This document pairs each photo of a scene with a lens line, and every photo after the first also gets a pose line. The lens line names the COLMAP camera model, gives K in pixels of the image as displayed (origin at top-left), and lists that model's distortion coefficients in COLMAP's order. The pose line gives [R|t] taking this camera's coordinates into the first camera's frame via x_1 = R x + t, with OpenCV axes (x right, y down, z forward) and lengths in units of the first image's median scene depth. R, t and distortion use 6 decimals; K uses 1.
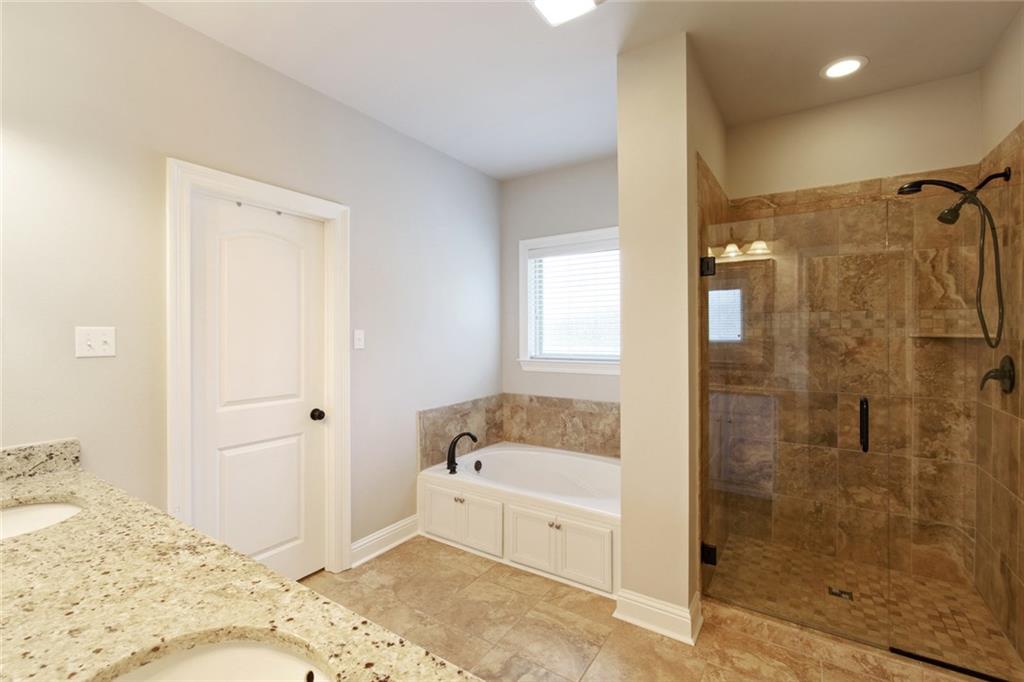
lens RADIAL K [[446.9, 0, 512.8], [0, 446.9, 338.1], [0, 0, 1]] dist [0.000306, -0.001973]
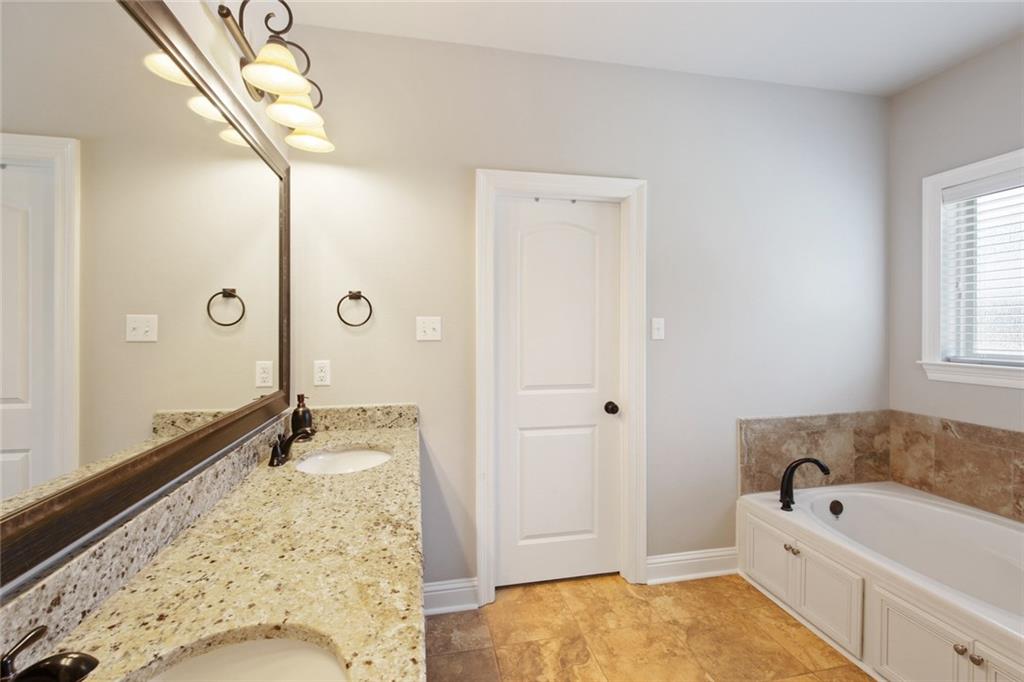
lens RADIAL K [[446.9, 0, 510.3], [0, 446.9, 331.8], [0, 0, 1]] dist [0.000306, -0.001973]
pose [[0.706578, 0.008576, -0.707583, 0.077190], [-0.005099, 0.999962, 0.007028, 0.004540], [0.707617, -0.001358, 0.706595, 0.179582]]
